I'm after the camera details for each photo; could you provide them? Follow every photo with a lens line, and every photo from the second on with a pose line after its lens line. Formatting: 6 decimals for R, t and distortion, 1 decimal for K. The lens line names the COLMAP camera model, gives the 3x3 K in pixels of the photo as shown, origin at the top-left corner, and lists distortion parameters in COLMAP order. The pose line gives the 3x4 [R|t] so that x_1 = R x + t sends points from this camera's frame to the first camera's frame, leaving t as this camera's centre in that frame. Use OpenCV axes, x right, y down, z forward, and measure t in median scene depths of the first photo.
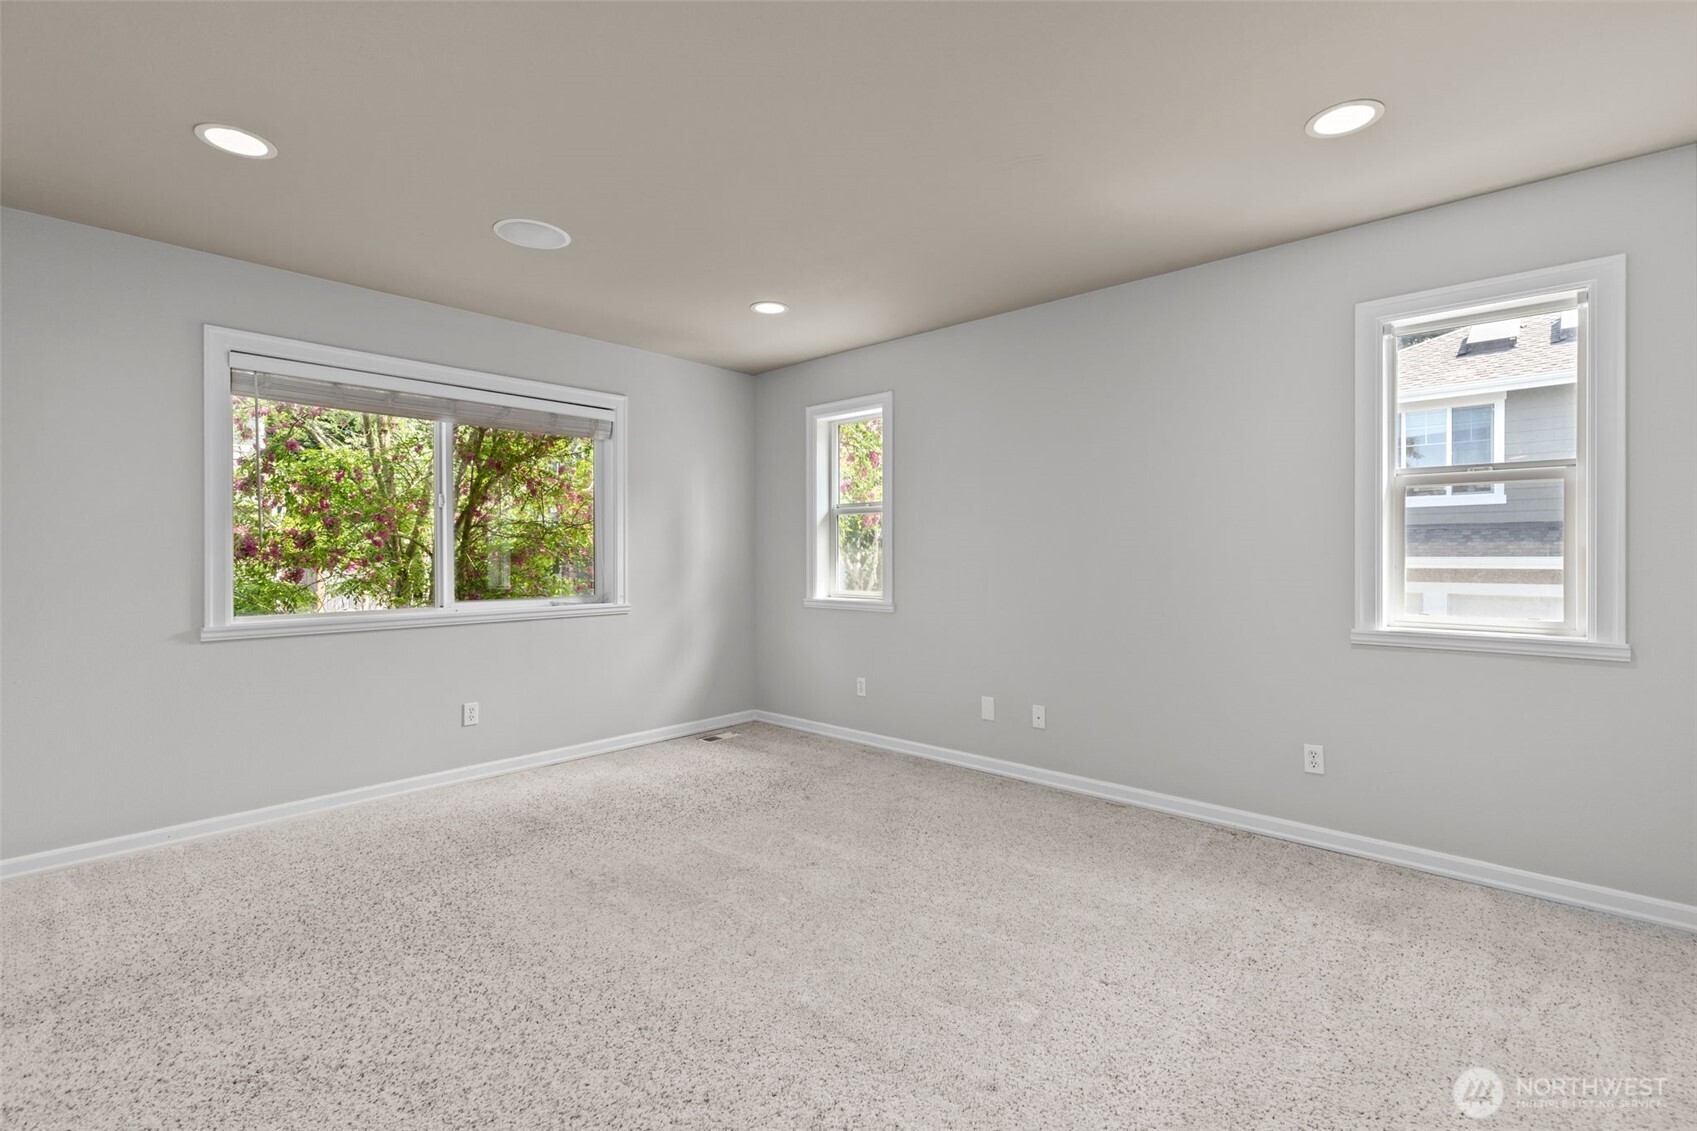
lens RADIAL K [[770.1, 0, 855.4], [0, 770.1, 564.2], [0, 0, 1]] dist [0.002240, 0.000408]
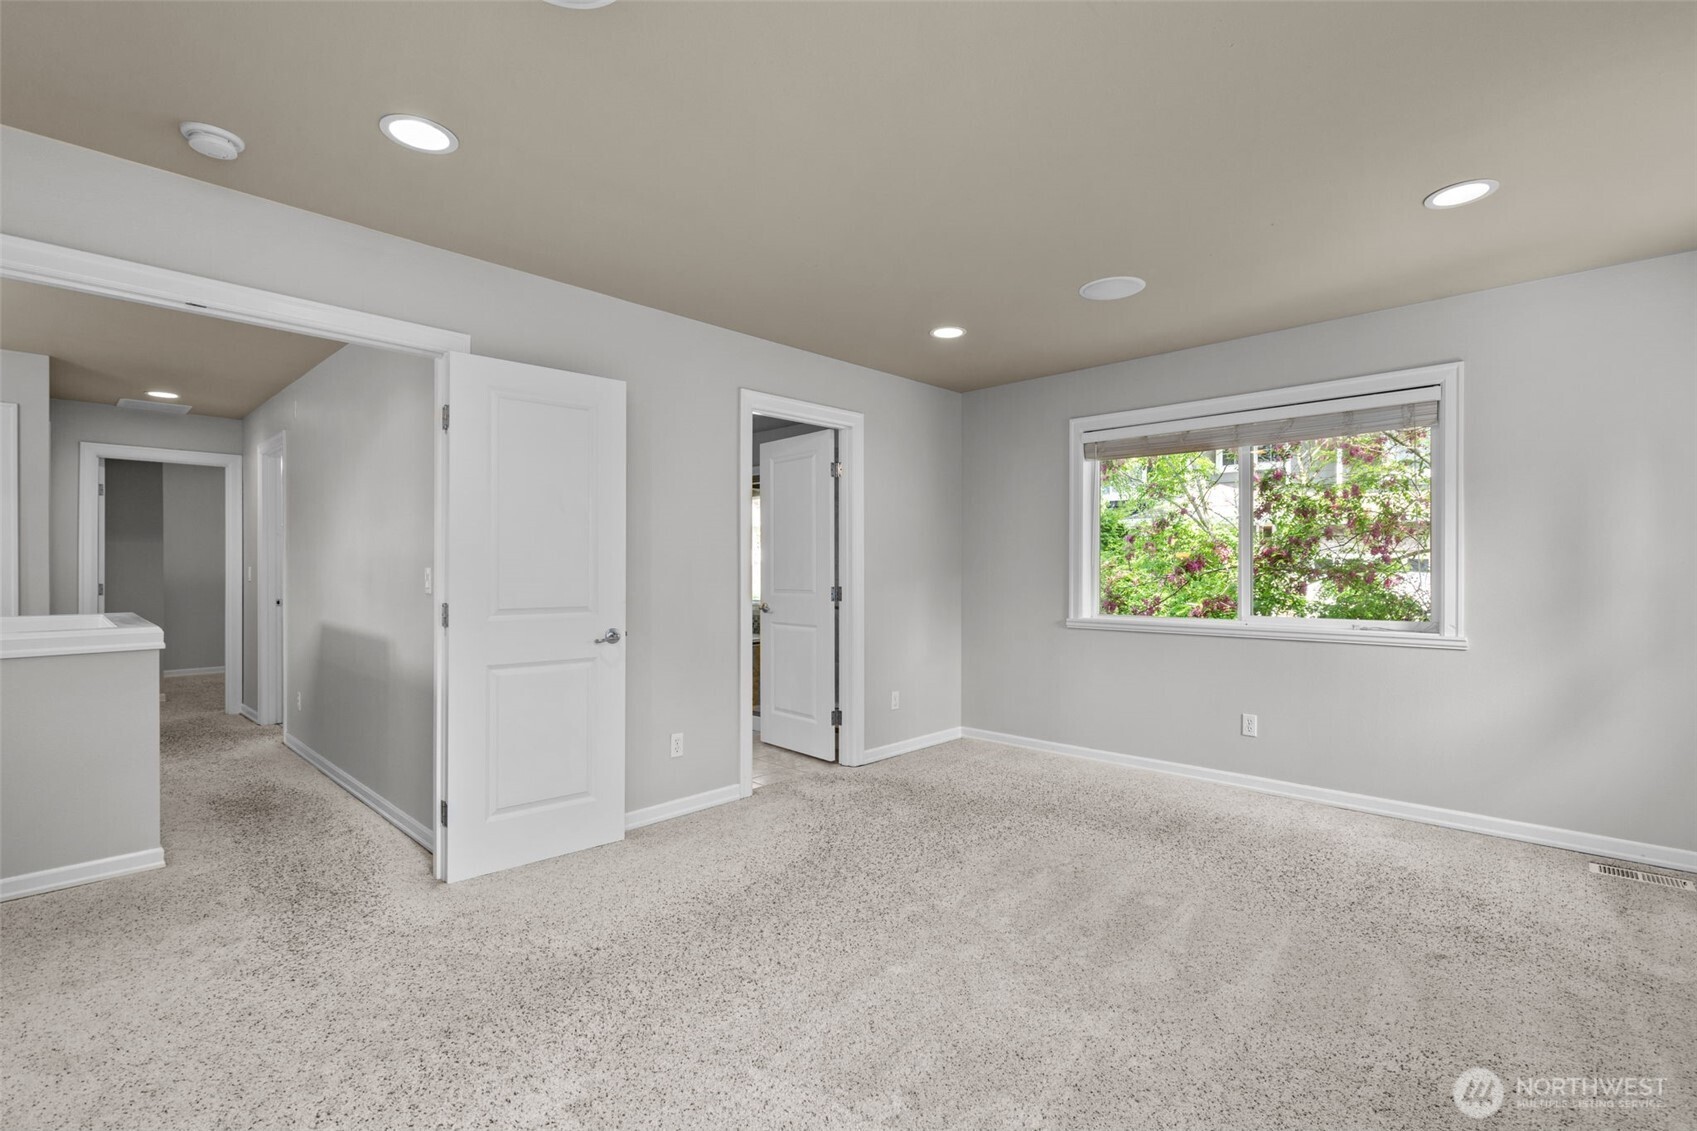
lens RADIAL K [[770.1, 0, 855.6], [0, 770.1, 564.2], [0, 0, 1]] dist [0.002240, 0.000408]
pose [[-0.027802, -0.003430, -0.999608, 0.587743], [-0.012582, 0.999916, -0.003082, -0.011962], [0.999534, 0.012492, -0.027843, 0.534156]]
